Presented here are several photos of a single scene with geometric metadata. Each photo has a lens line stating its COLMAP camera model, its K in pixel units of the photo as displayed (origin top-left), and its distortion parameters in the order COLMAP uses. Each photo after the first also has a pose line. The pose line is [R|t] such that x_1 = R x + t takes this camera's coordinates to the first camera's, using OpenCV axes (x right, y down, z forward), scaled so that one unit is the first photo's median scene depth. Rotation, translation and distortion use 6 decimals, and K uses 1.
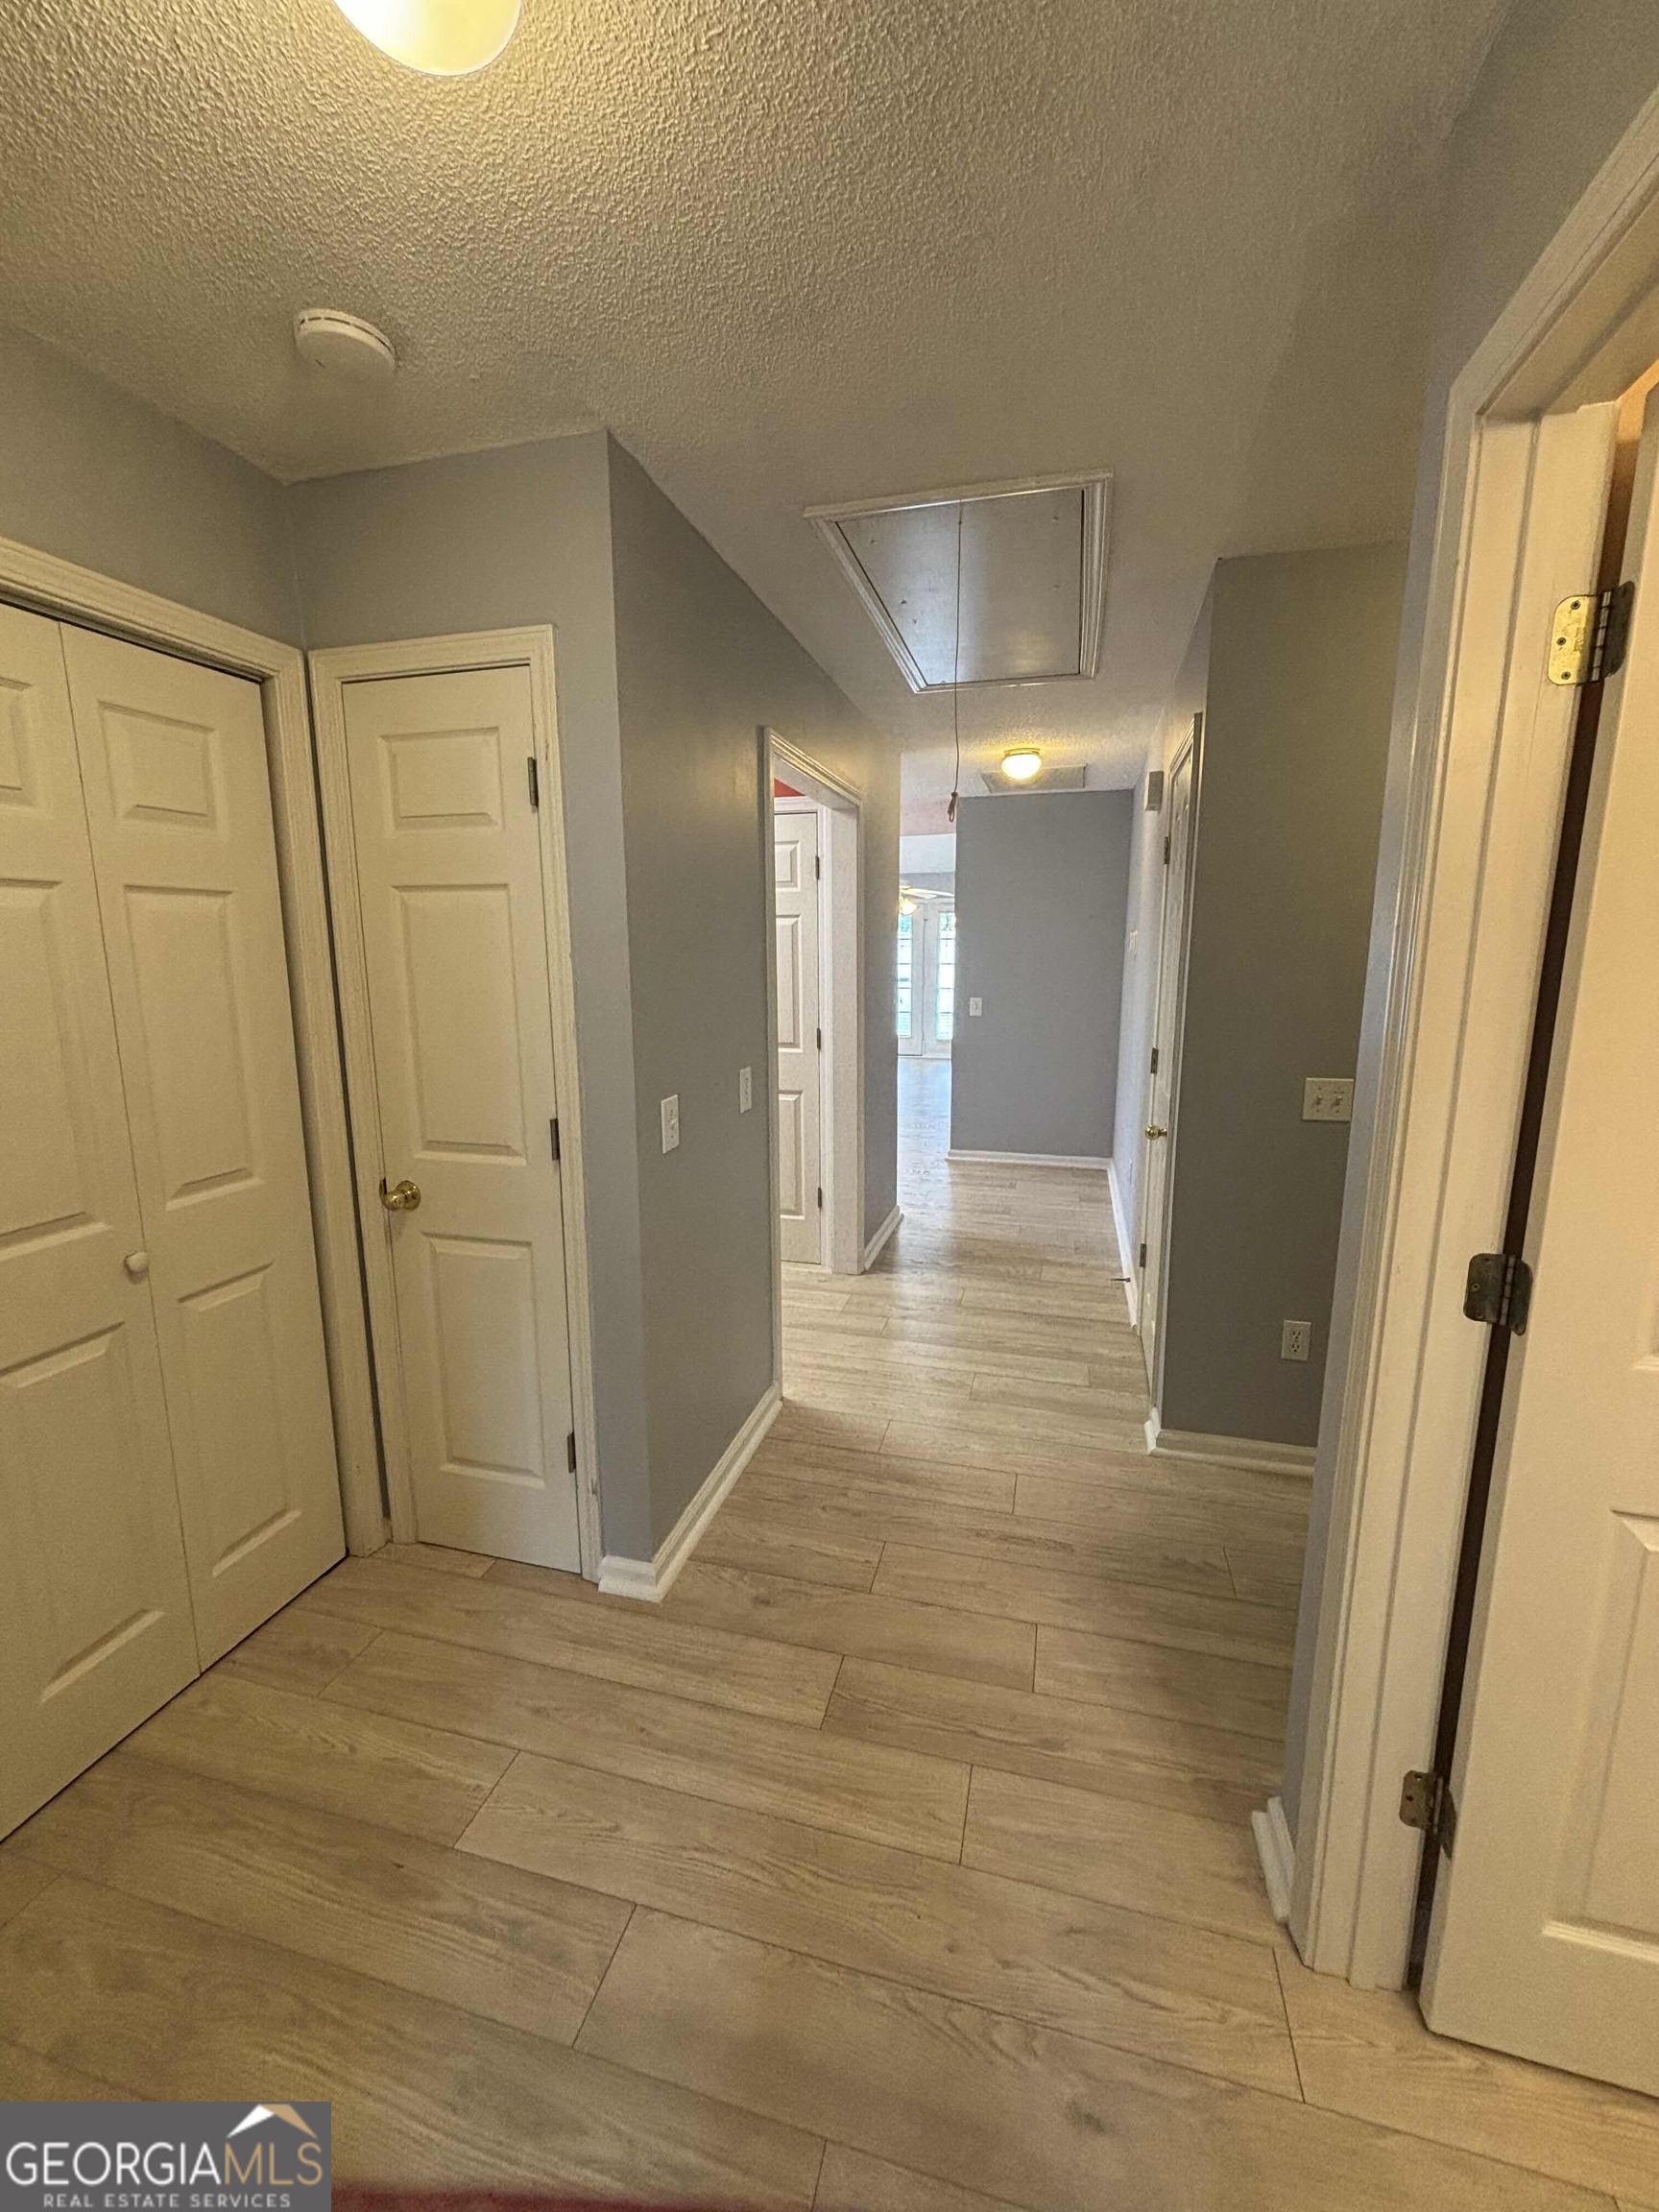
lens RADIAL K [[884.0, 0, 833.4], [0, 884.0, 1101.3], [0, 0, 1]] dist [0.001794, -0.000147]
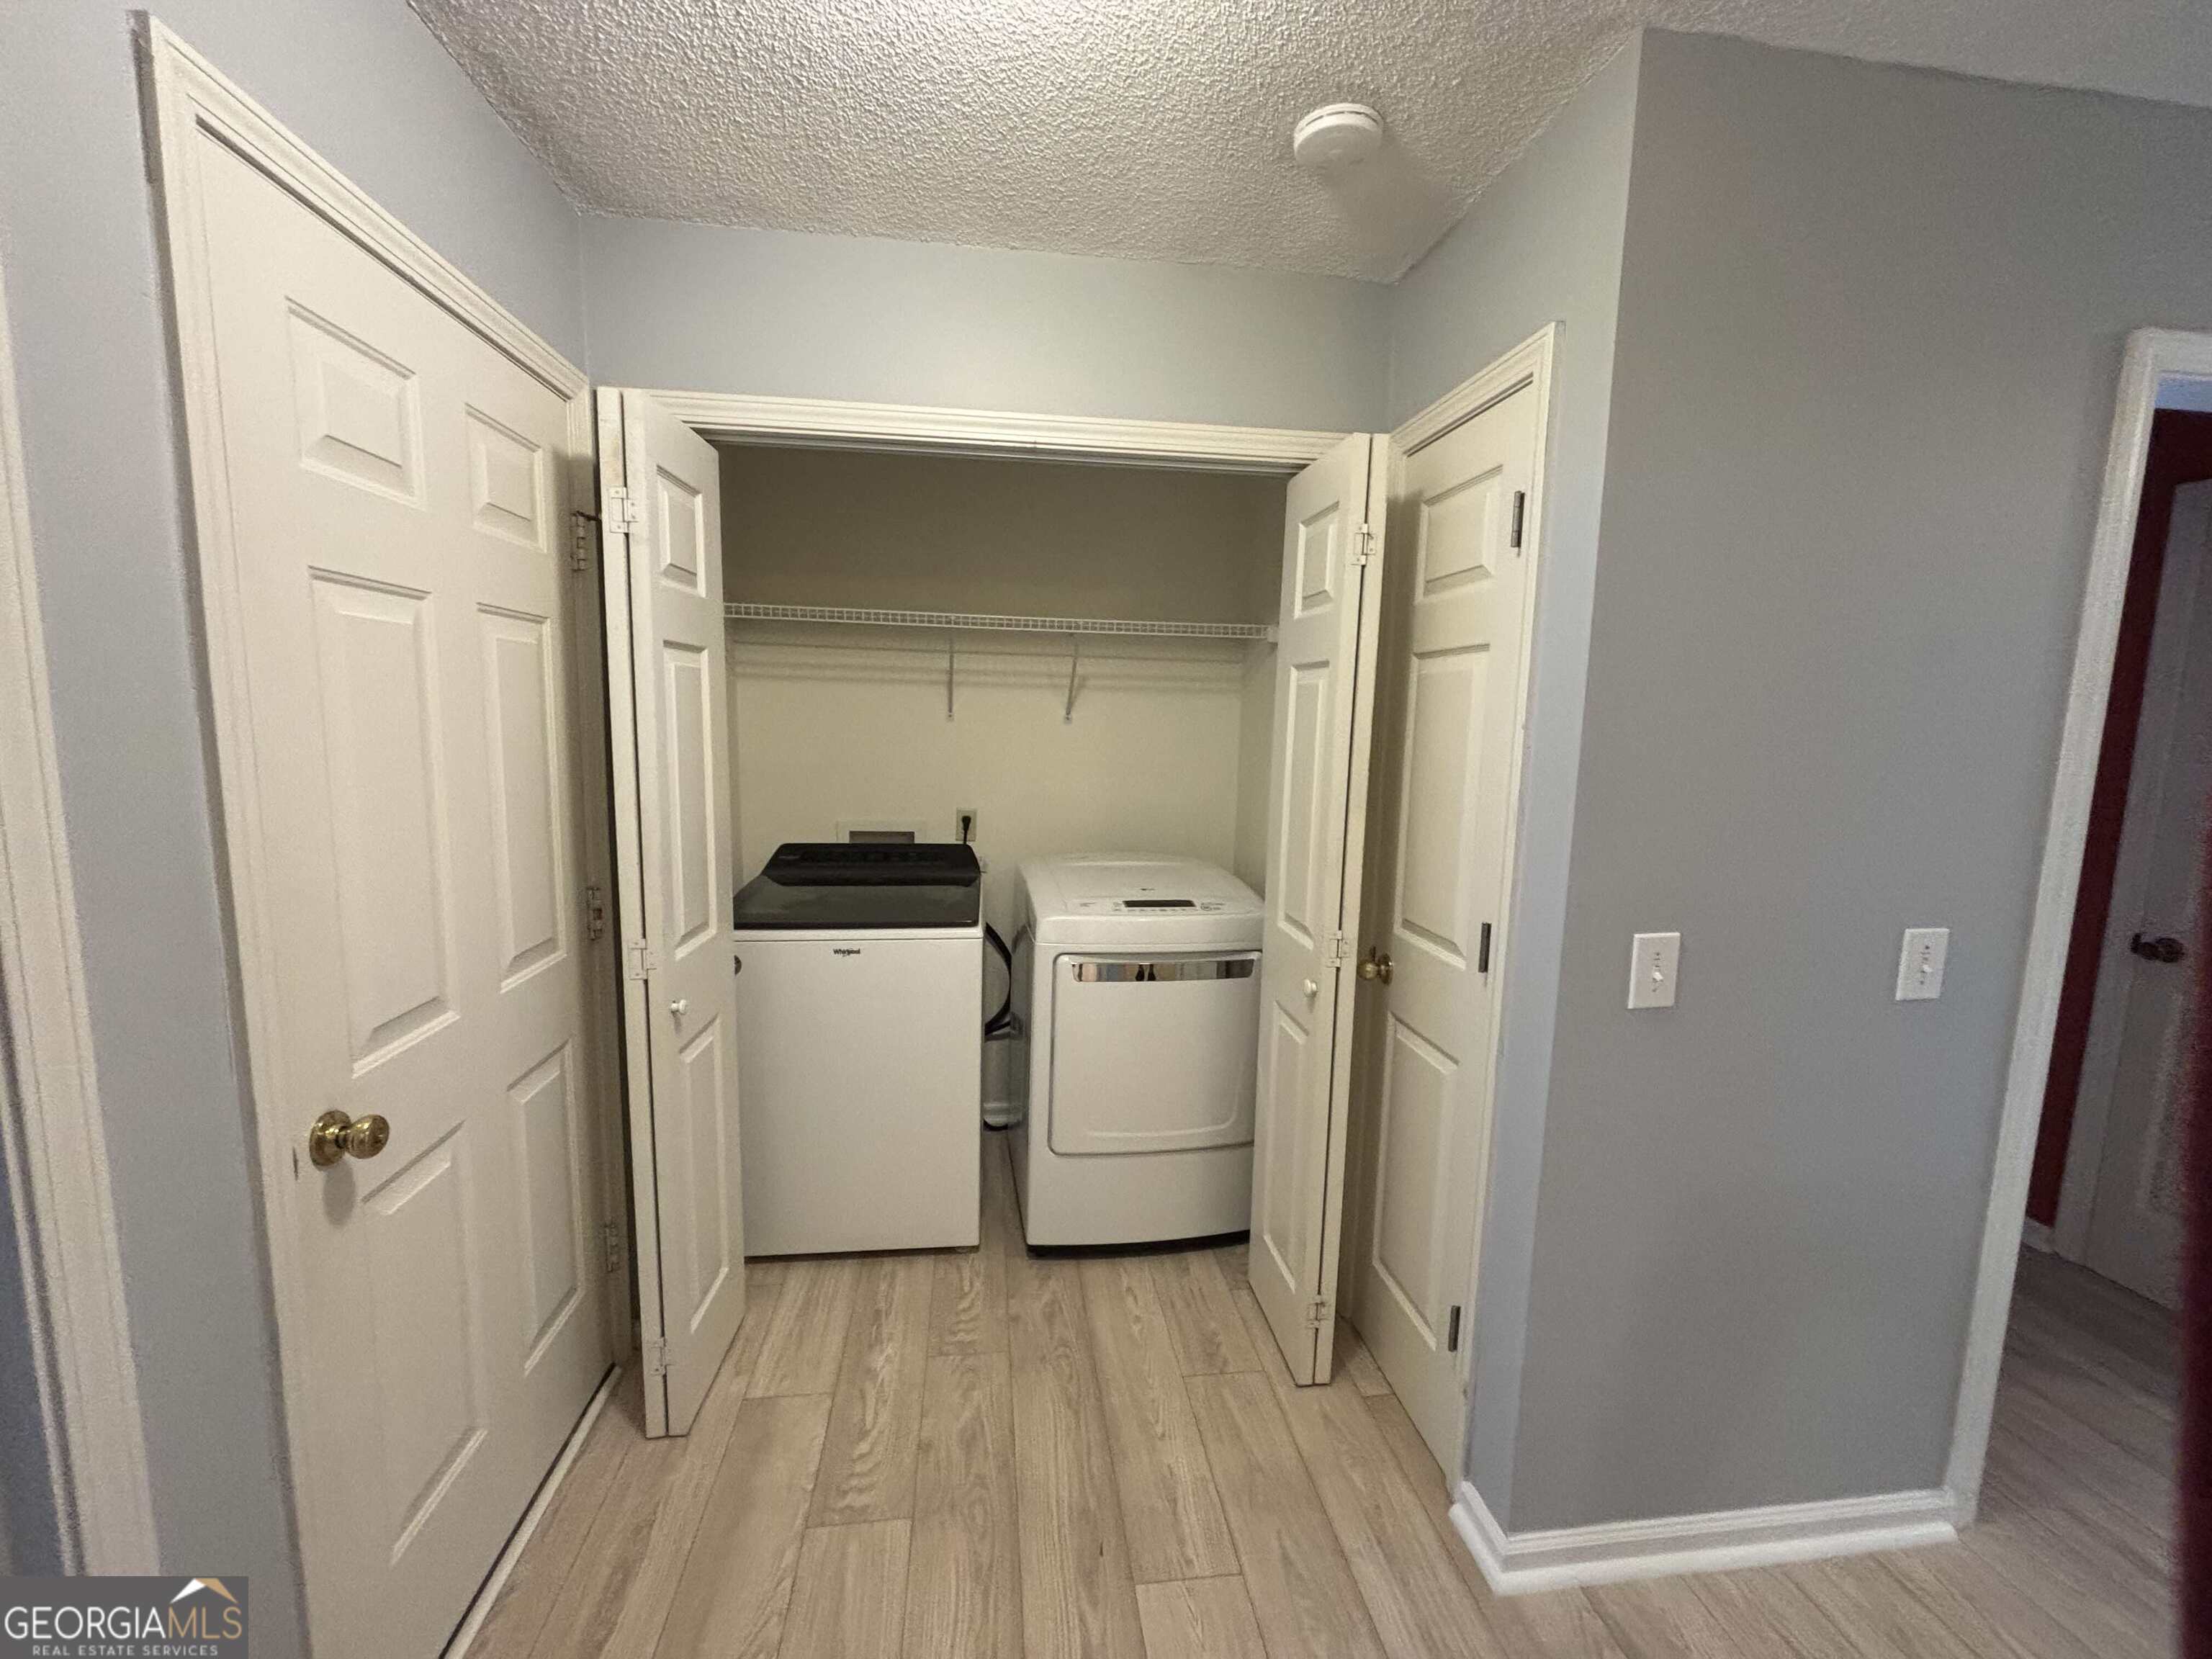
lens RADIAL K [[886.8, 0, 1104.5], [0, 886.8, 824.8], [0, 0, 1]] dist [0.001169, 0.000112]
pose [[0.386214, 0.122081, -0.914295, 0.279342], [-0.183388, 0.981578, 0.053599, -0.046350], [0.903995, 0.146970, 0.401487, 0.314355]]
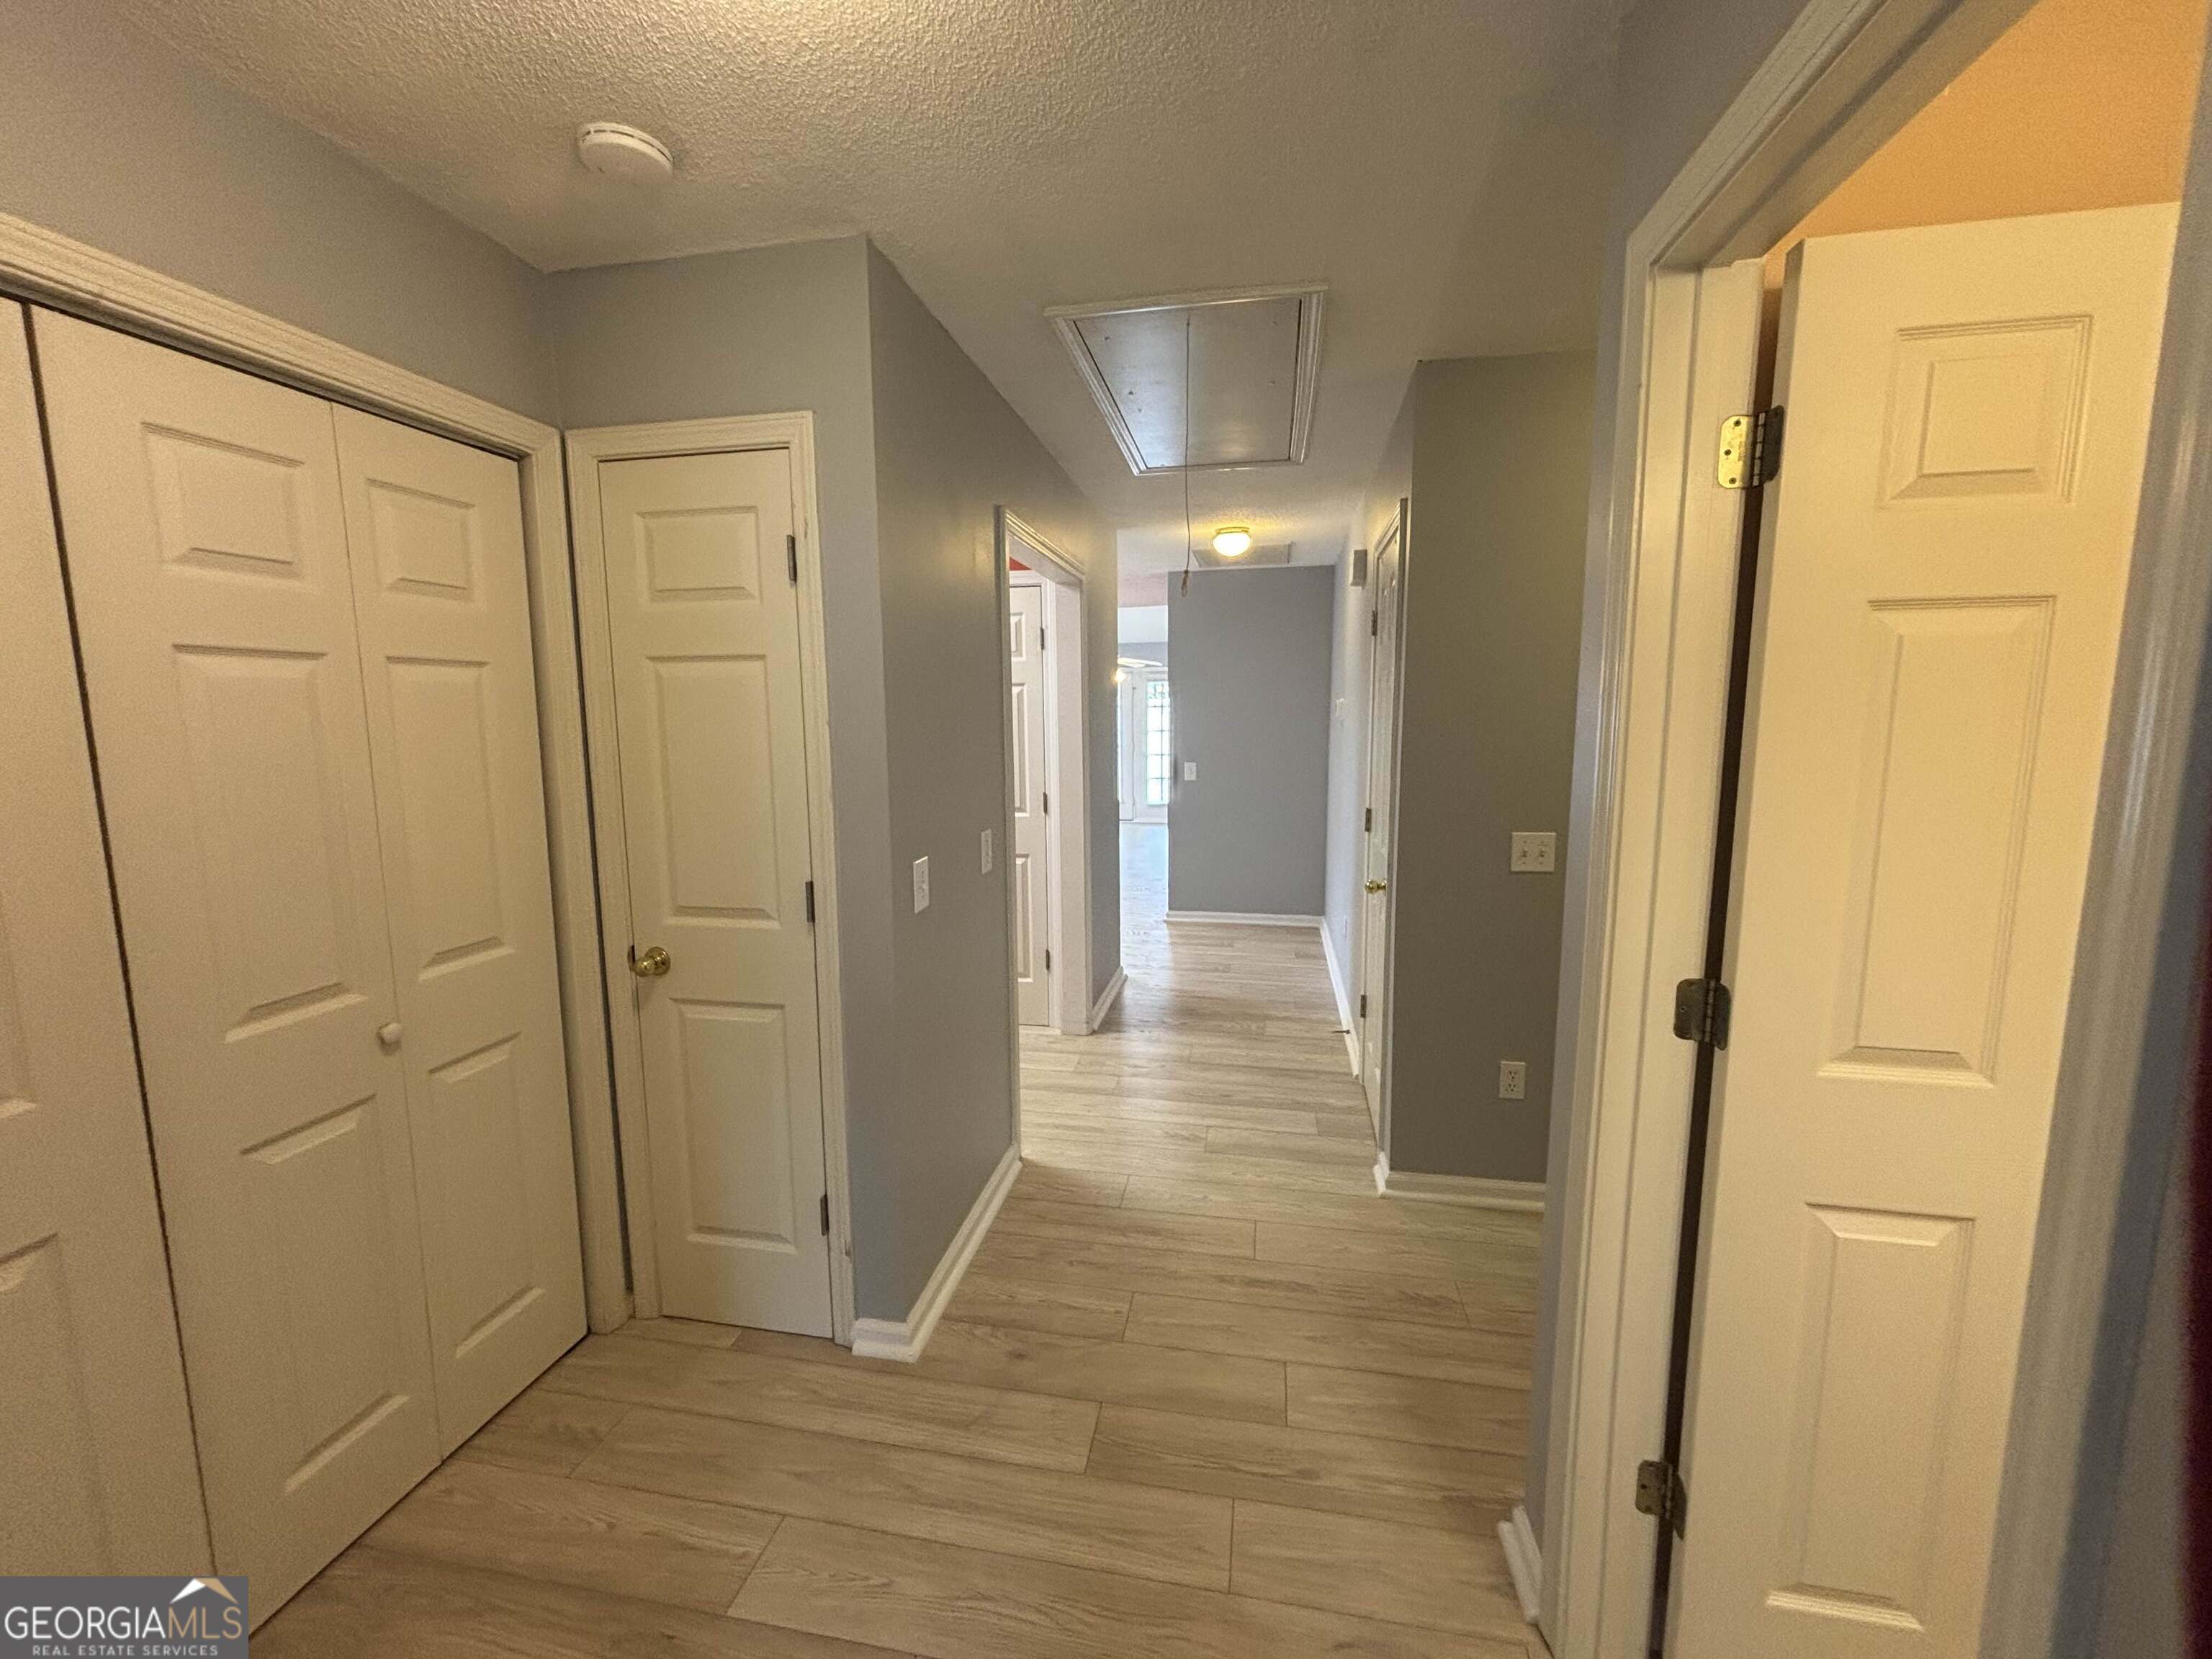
lens RADIAL K [[884.0, 0, 1101.5], [0, 884.0, 828.0], [0, 0, 1]] dist [0.001794, -0.000147]
pose [[0.997306, -0.013972, 0.072015, -0.049179], [0.017254, 0.998830, -0.045166, 0.008891], [-0.071300, 0.046287, 0.996380, -0.044641]]
